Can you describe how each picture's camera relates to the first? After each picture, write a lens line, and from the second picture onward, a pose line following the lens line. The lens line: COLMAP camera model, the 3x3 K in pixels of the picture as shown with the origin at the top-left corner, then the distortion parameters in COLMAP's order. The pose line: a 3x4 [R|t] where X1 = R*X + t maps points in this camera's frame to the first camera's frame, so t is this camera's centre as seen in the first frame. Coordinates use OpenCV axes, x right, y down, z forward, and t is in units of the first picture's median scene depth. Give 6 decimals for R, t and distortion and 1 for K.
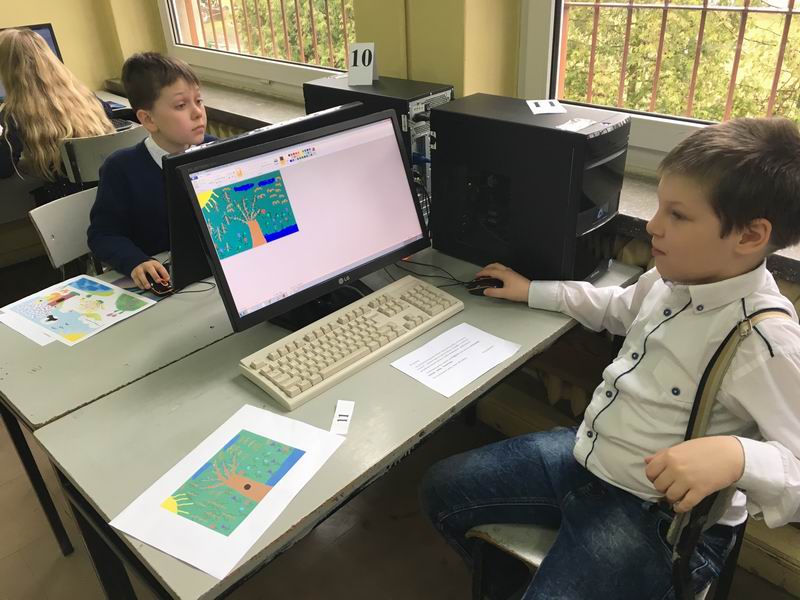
lens RADIAL K [[671.6, 0, 398.9], [0, 671.6, 315.5], [0, 0, 1]] dist [0.033194, -0.000341]
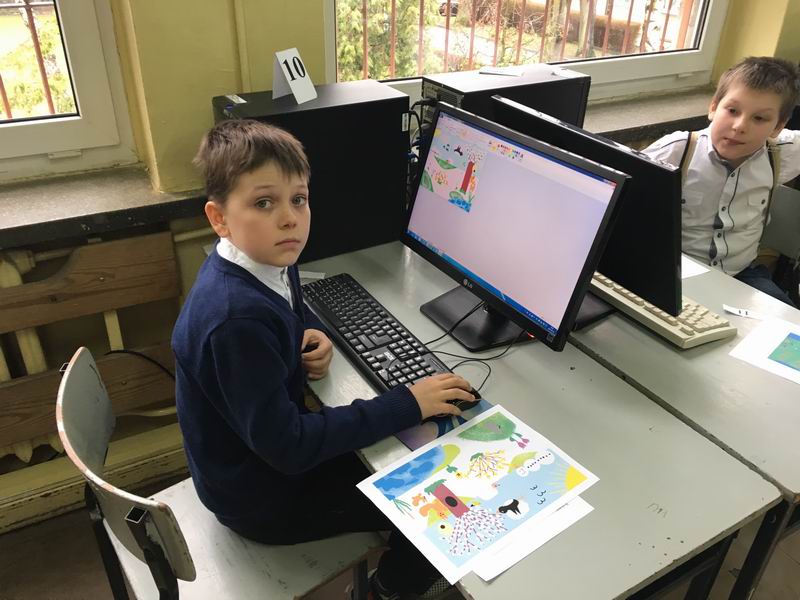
lens RADIAL K [[671.6, 0, 398.9], [0, 671.6, 315.5], [0, 0, 1]] dist [0.033194, -0.000341]
pose [[0.269906, -0.464077, 0.843672, -0.977206], [0.460002, 0.831884, 0.310430, -0.385805], [-0.845901, 0.304304, 0.438007, 0.741321]]
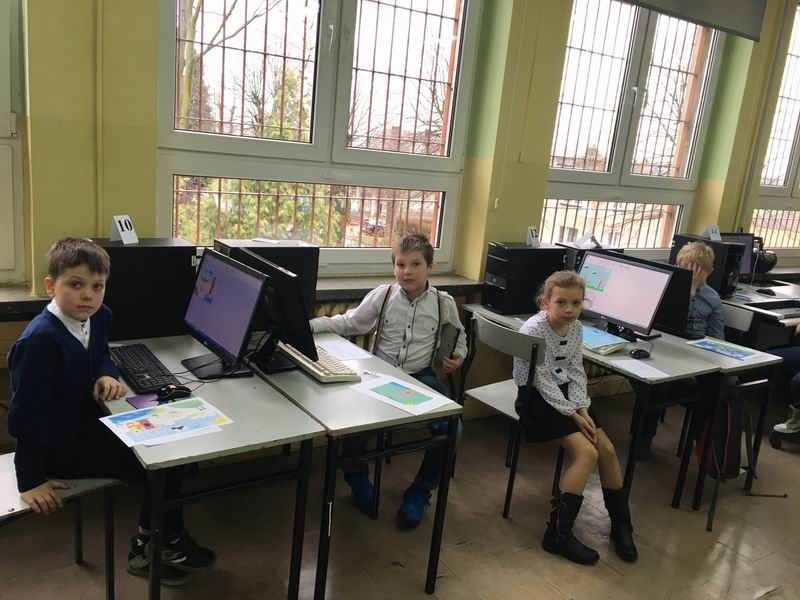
lens RADIAL K [[671.6, 0, 398.9], [0, 671.6, 315.5], [0, 0, 1]] dist [0.033194, -0.000341]
pose [[0.189192, -0.179807, 0.965337, -1.556645], [0.404869, 0.909921, 0.090136, -0.127798], [-0.894588, 0.373782, 0.244948, 0.258927]]
